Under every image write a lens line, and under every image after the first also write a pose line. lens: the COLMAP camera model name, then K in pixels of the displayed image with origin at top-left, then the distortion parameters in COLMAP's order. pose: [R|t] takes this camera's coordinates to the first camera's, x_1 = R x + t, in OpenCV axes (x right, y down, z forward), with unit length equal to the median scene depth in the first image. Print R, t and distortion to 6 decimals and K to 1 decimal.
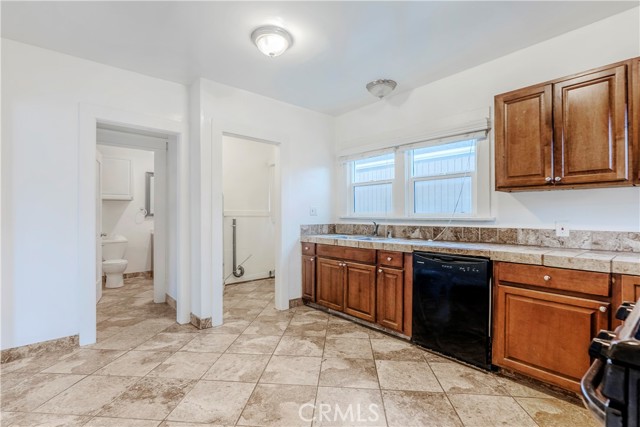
lens RADIAL K [[298.8, 0, 318.9], [0, 298.8, 211.0], [0, 0, 1]] dist [-0.007230, 0.000327]
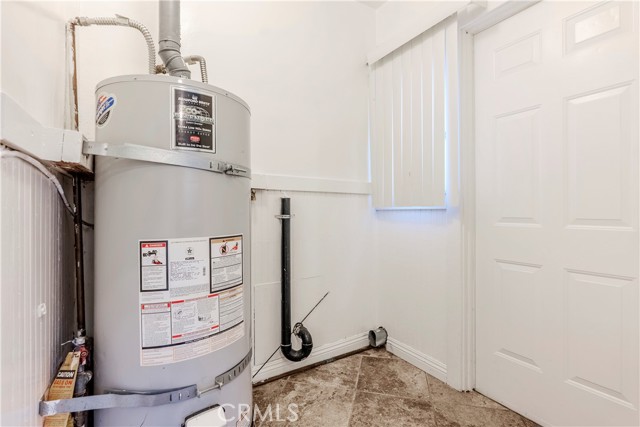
lens RADIAL K [[298.8, 0, 324.1], [0, 298.8, 210.5], [0, 0, 1]] dist [-0.007230, 0.000327]
pose [[0.989413, 0.002722, -0.145104, -0.349476], [0.000000, 0.999824, 0.018757, 0.066899], [0.145129, -0.018559, 0.989239, 1.229378]]
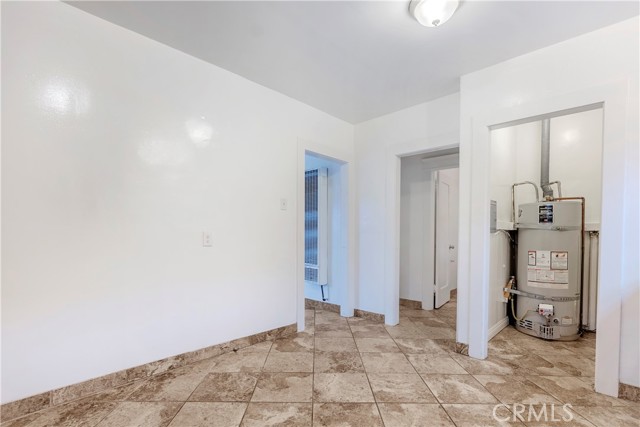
lens RADIAL K [[298.8, 0, 315.6], [0, 298.8, 234.8], [0, 0, 1]] dist [-0.007230, 0.000327]
pose [[0.088436, 0.010060, -0.996031, 0.543231], [0.009775, 0.999892, 0.010967, 0.020917], [0.996034, -0.010706, 0.088329, 0.551088]]
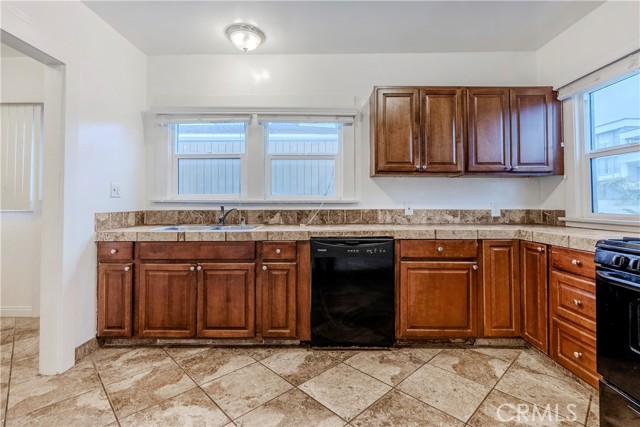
lens RADIAL K [[298.8, 0, 318.6], [0, 298.8, 193.6], [0, 0, 1]] dist [-0.007230, 0.000327]
pose [[0.657287, 0.022800, 0.753295, -0.310948], [-0.009234, 0.999711, -0.022201, 0.024567], [-0.753584, 0.007636, 0.657307, 0.405329]]
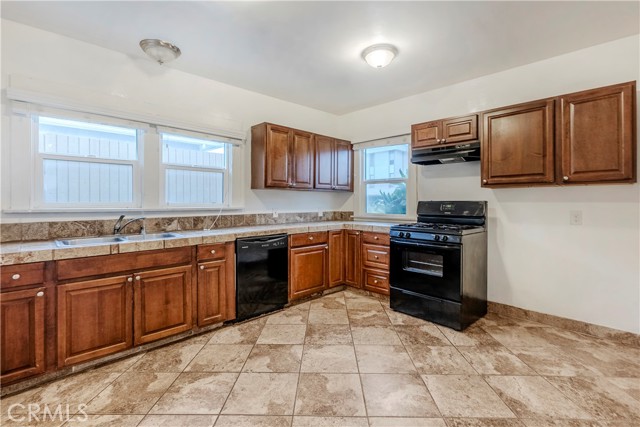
lens RADIAL K [[298.8, 0, 319.2], [0, 298.8, 200.2], [0, 0, 1]] dist [-0.007230, 0.000327]
pose [[-0.065764, 0.003707, 0.997828, -0.774606], [-0.012978, 0.999905, -0.004570, -0.005955], [-0.997751, -0.013251, -0.065709, 0.748153]]
